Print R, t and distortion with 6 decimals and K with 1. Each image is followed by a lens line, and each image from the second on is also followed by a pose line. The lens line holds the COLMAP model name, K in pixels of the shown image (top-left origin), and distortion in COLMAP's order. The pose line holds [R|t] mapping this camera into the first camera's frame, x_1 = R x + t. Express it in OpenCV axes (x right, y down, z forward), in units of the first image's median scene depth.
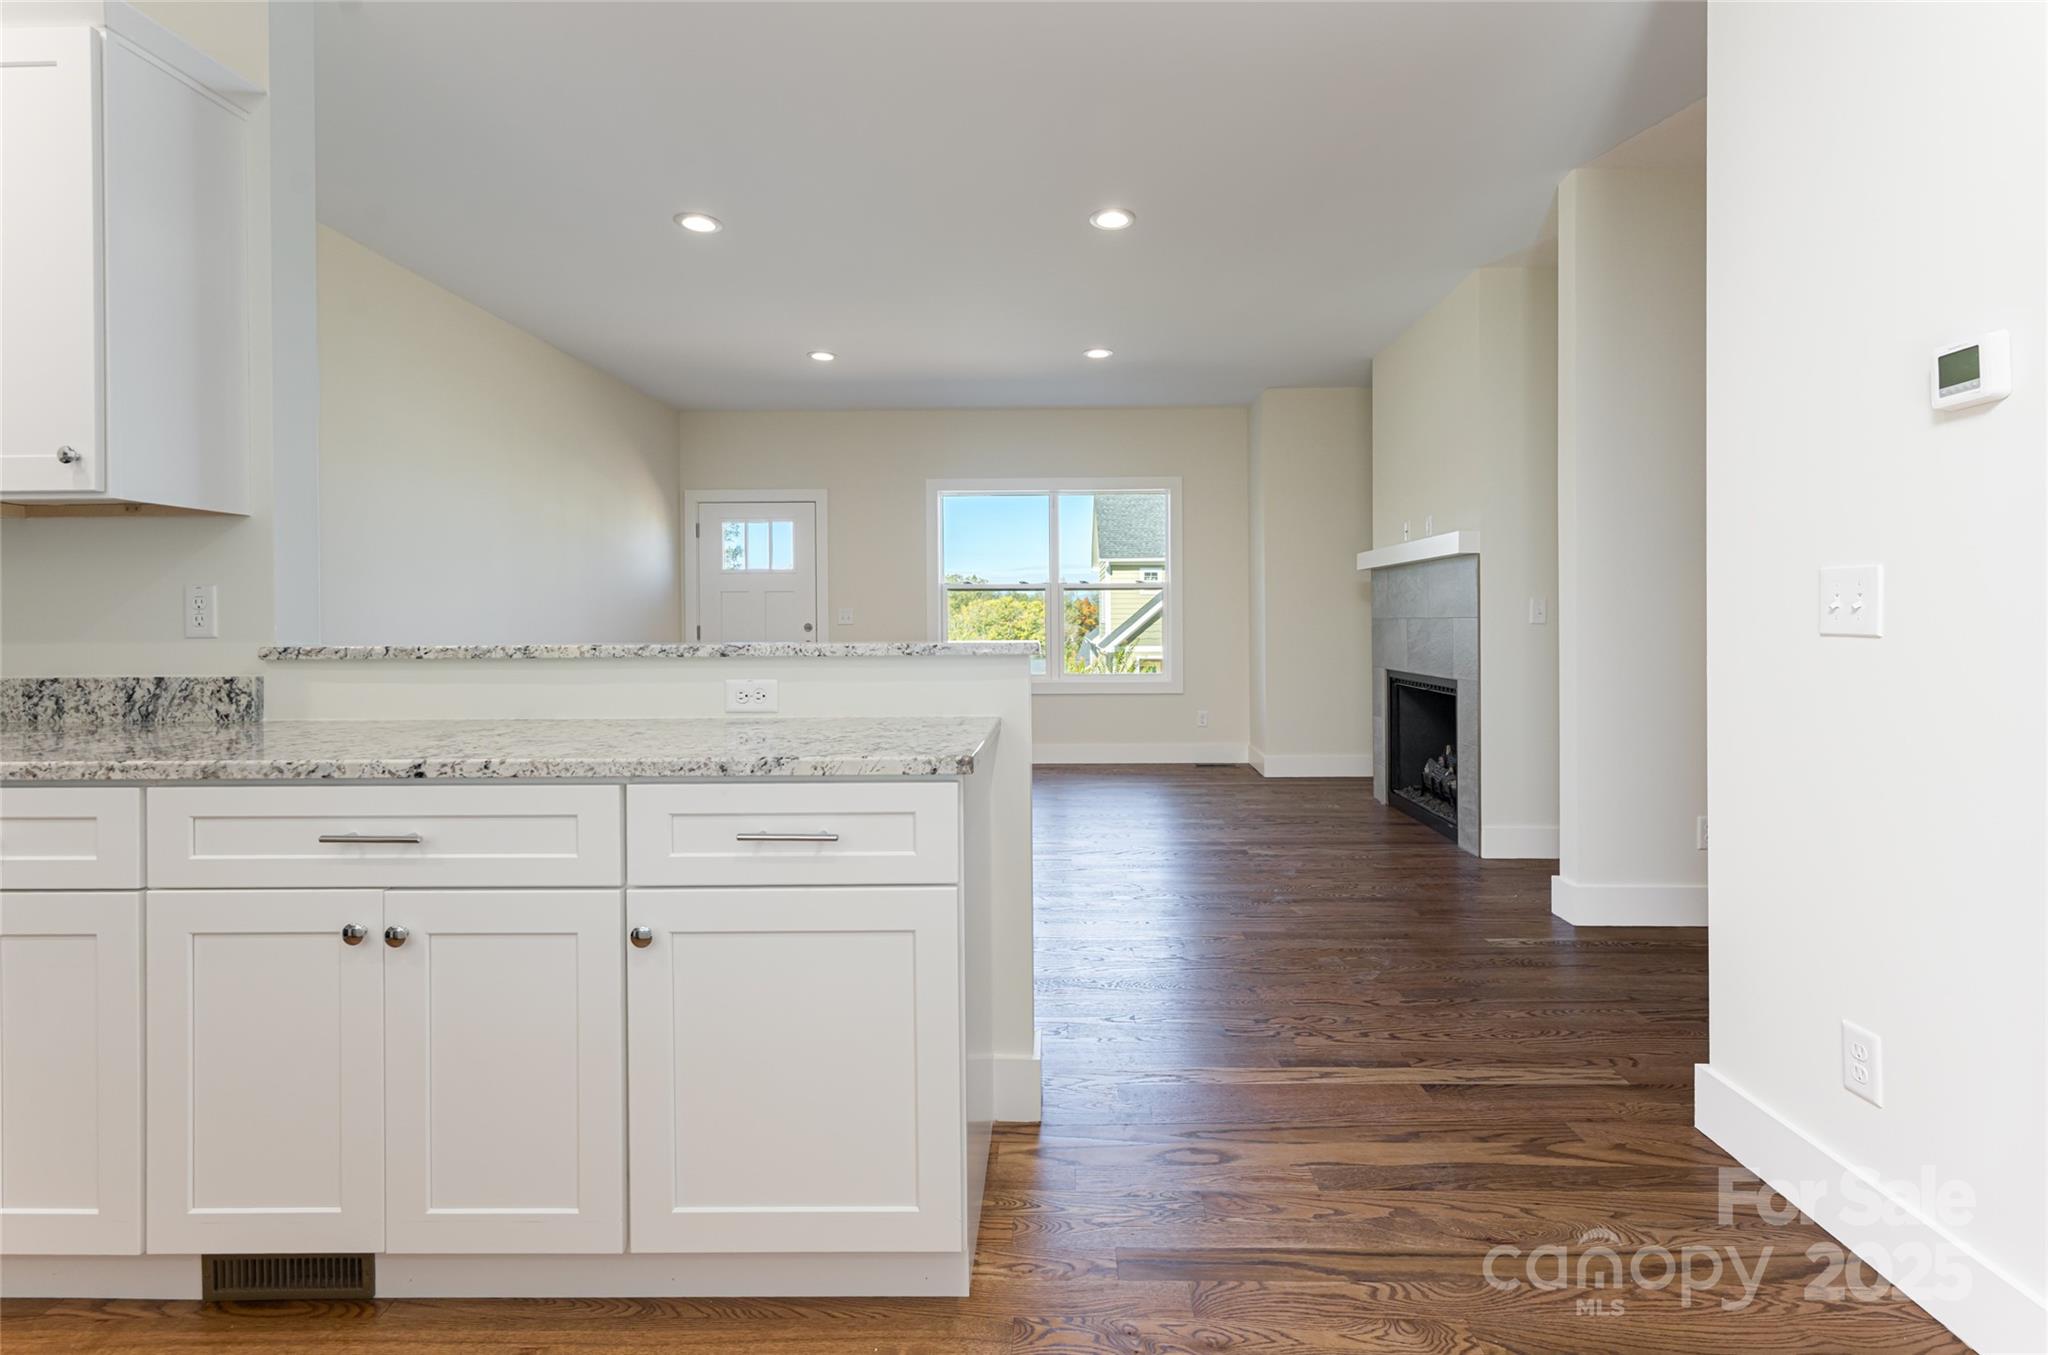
lens RADIAL K [[910.9, 0, 1021.9], [0, 910.9, 625.6], [0, 0, 1]] dist [-0.000542, -0.000014]
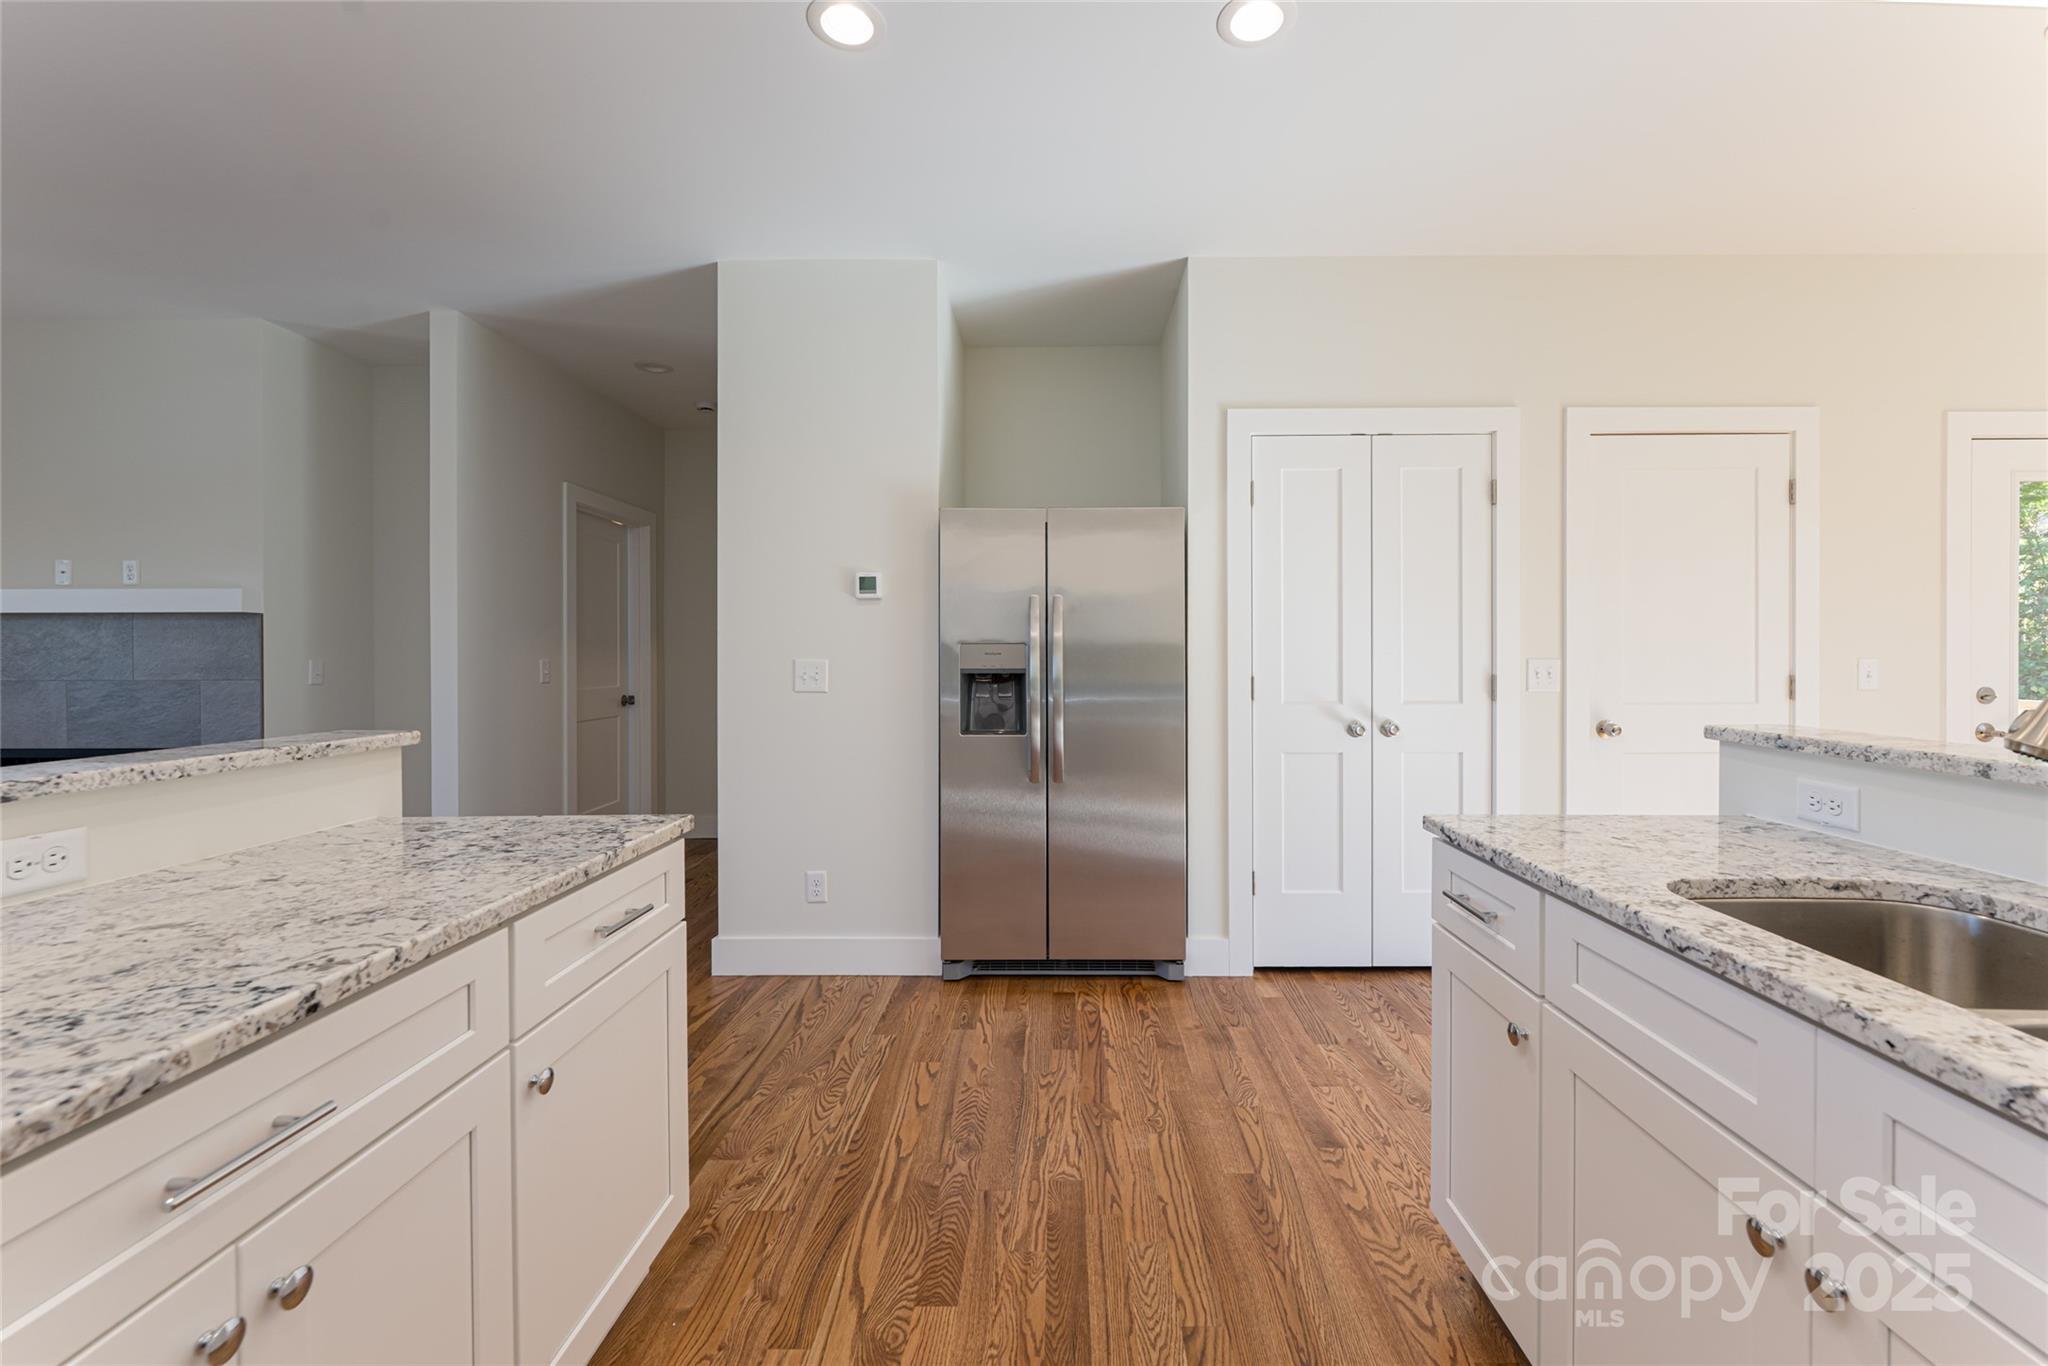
lens RADIAL K [[882.5, 0, 1068.9], [0, 882.5, 658.9], [0, 0, 1]] dist [-0.000634, -0.000195]
pose [[-0.042740, -0.002354, 0.999083, -1.045853], [0.008509, 0.999960, 0.002720, -0.059582], [-0.999050, 0.008617, -0.042719, 0.411287]]
